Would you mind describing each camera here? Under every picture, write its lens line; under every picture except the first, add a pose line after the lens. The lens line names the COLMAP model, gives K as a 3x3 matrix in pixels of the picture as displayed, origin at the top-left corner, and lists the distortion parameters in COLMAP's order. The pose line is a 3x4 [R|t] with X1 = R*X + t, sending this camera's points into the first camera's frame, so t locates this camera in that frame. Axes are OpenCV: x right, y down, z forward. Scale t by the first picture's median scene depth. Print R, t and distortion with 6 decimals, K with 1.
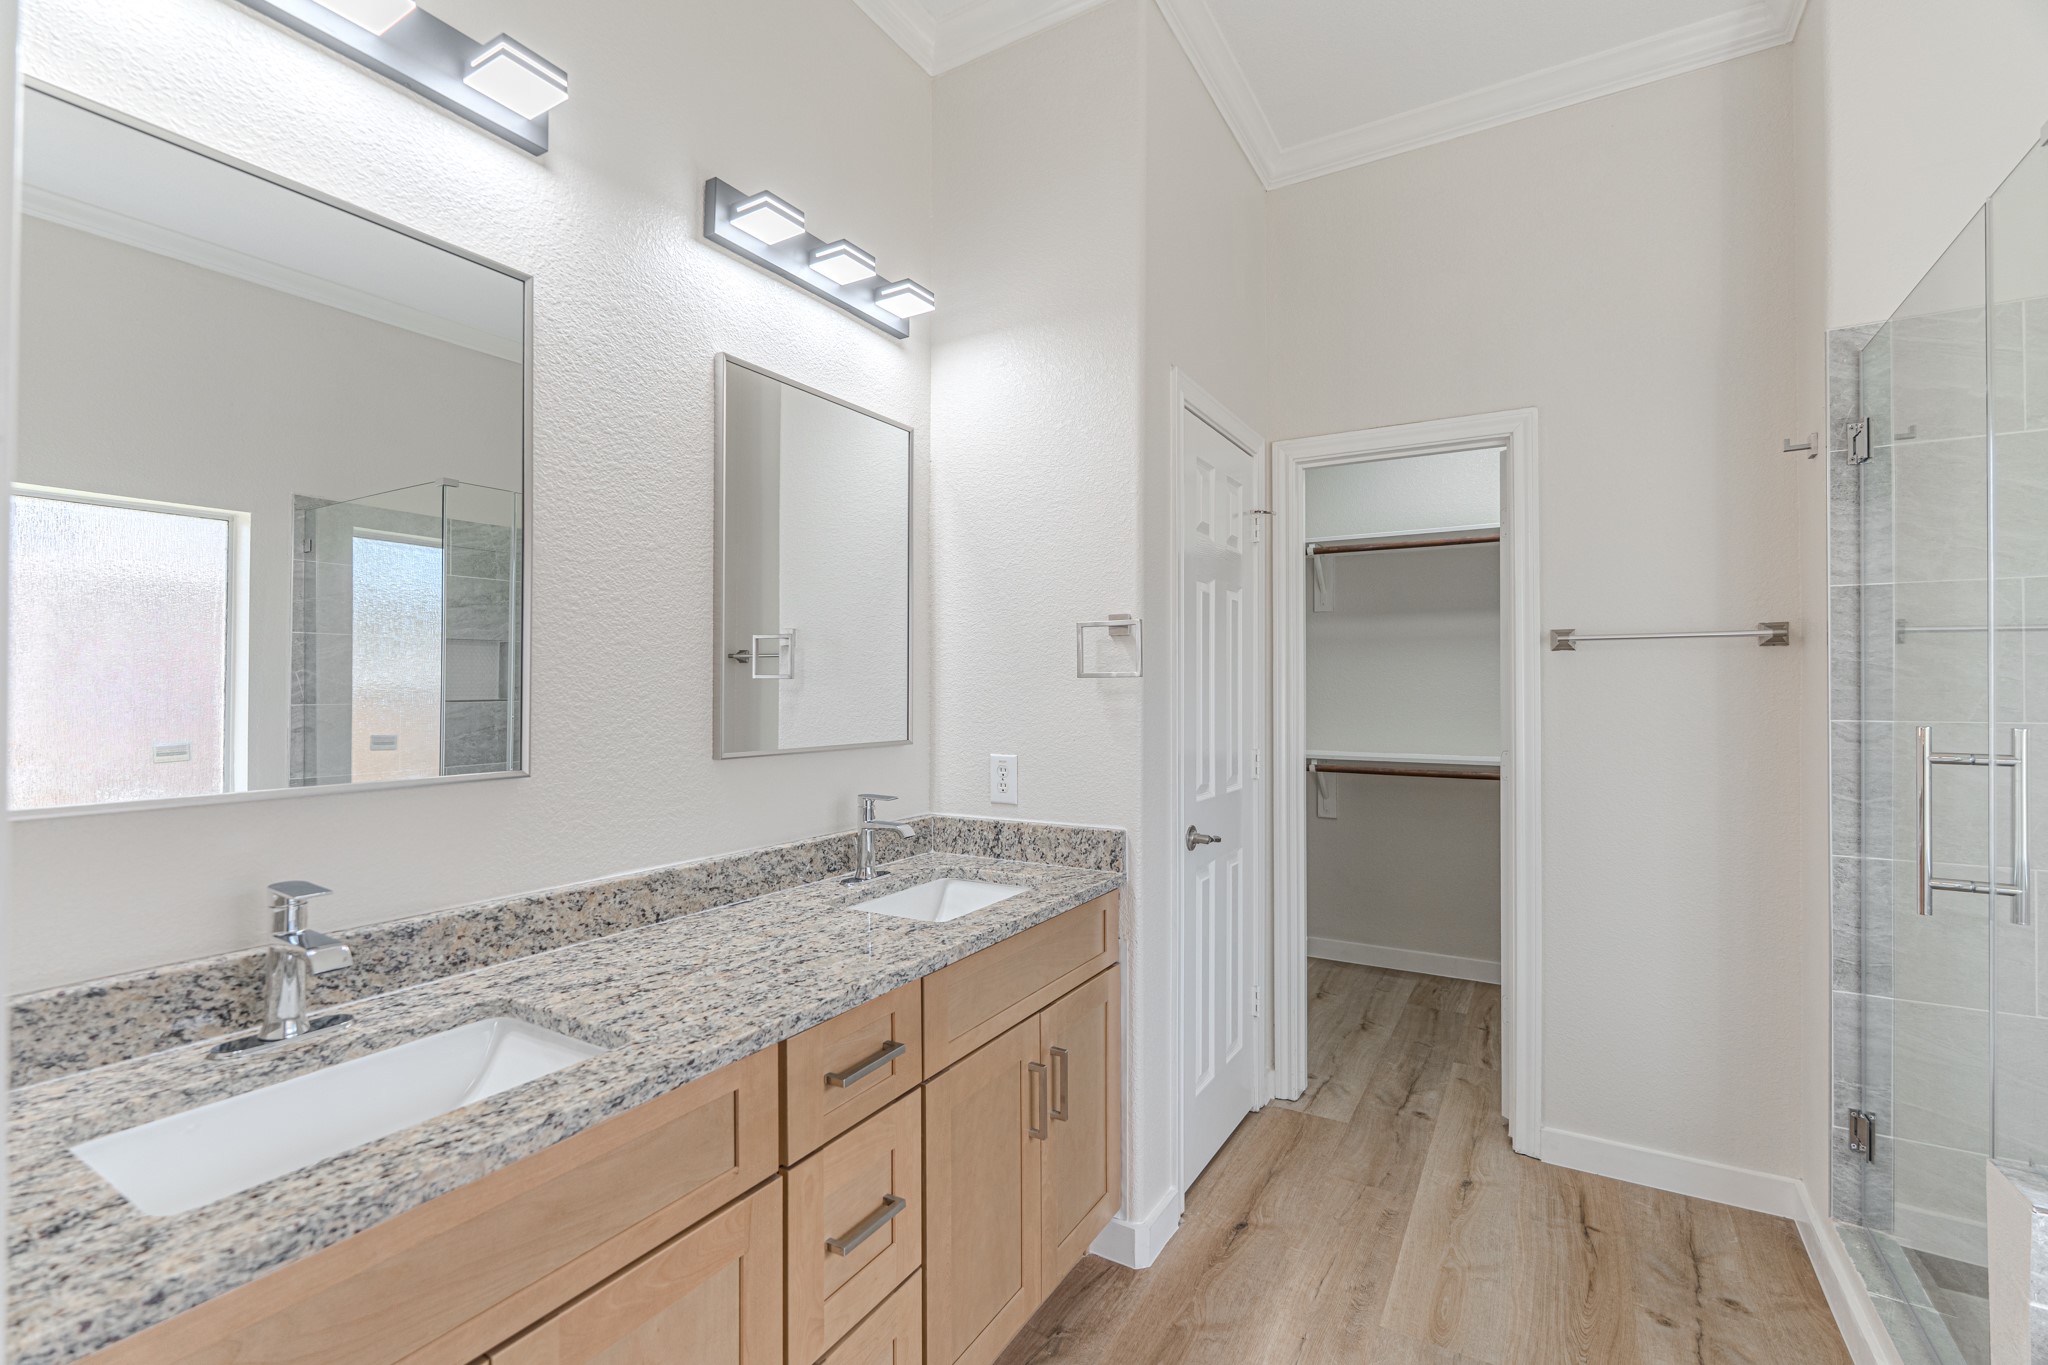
lens RADIAL K [[898.8, 0, 1024.0], [0, 898.8, 682.5], [0, 0, 1]] dist [-0.001355, 0.000104]
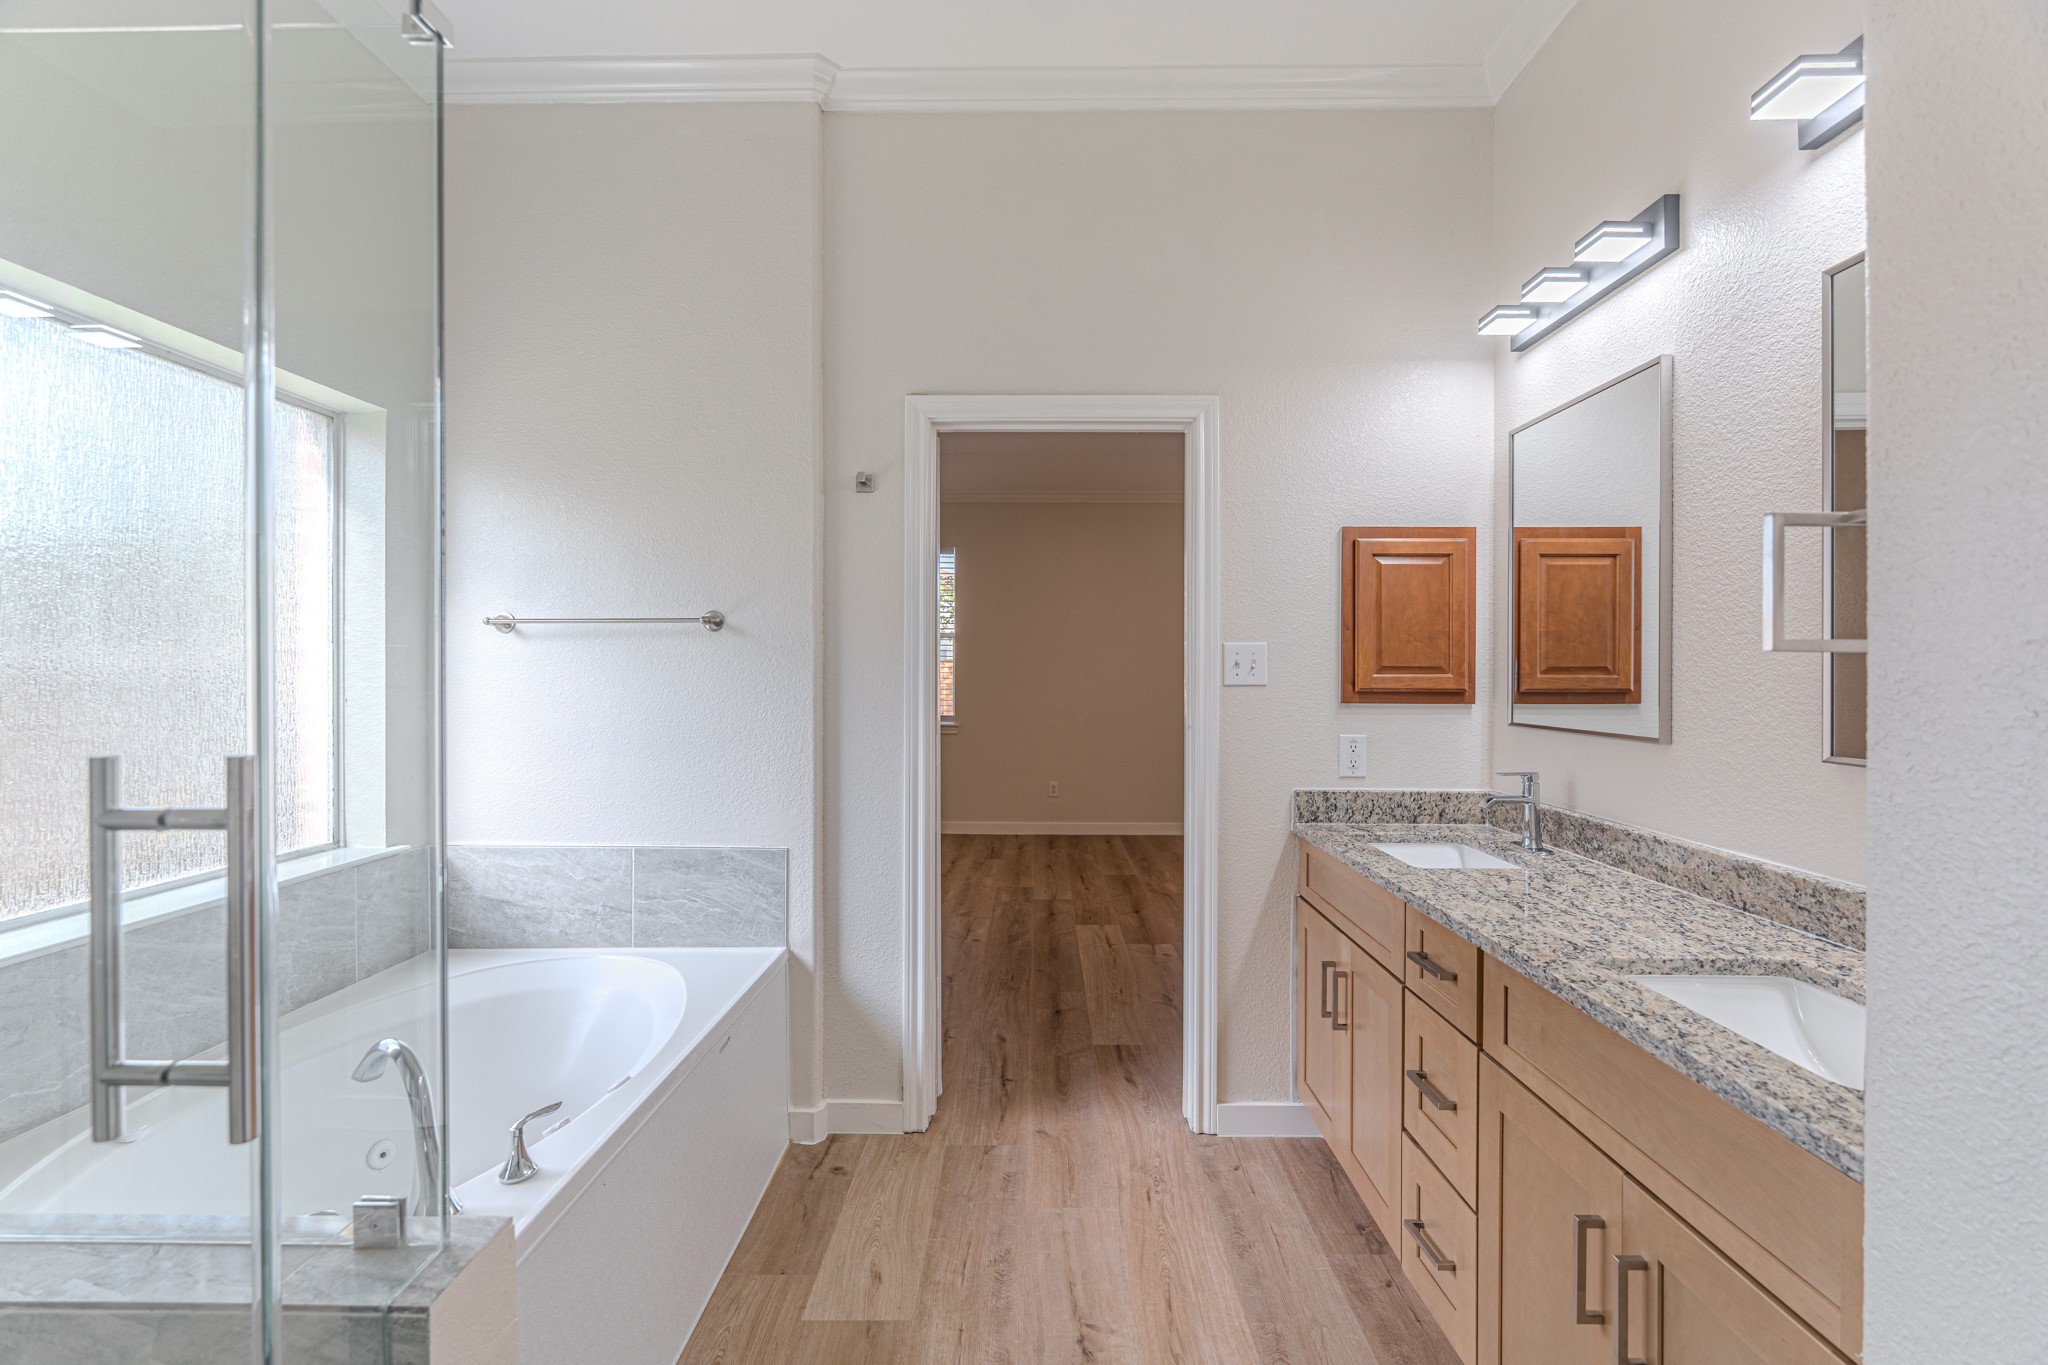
lens RADIAL K [[898.8, 0, 1024.0], [0, 898.8, 682.5], [0, 0, 1]] dist [-0.001355, 0.000104]
pose [[-0.864438, 0.003599, -0.502726, 0.846936], [-0.000692, 0.999965, 0.008349, 0.006004], [0.502739, 0.007565, -0.864405, 1.576409]]
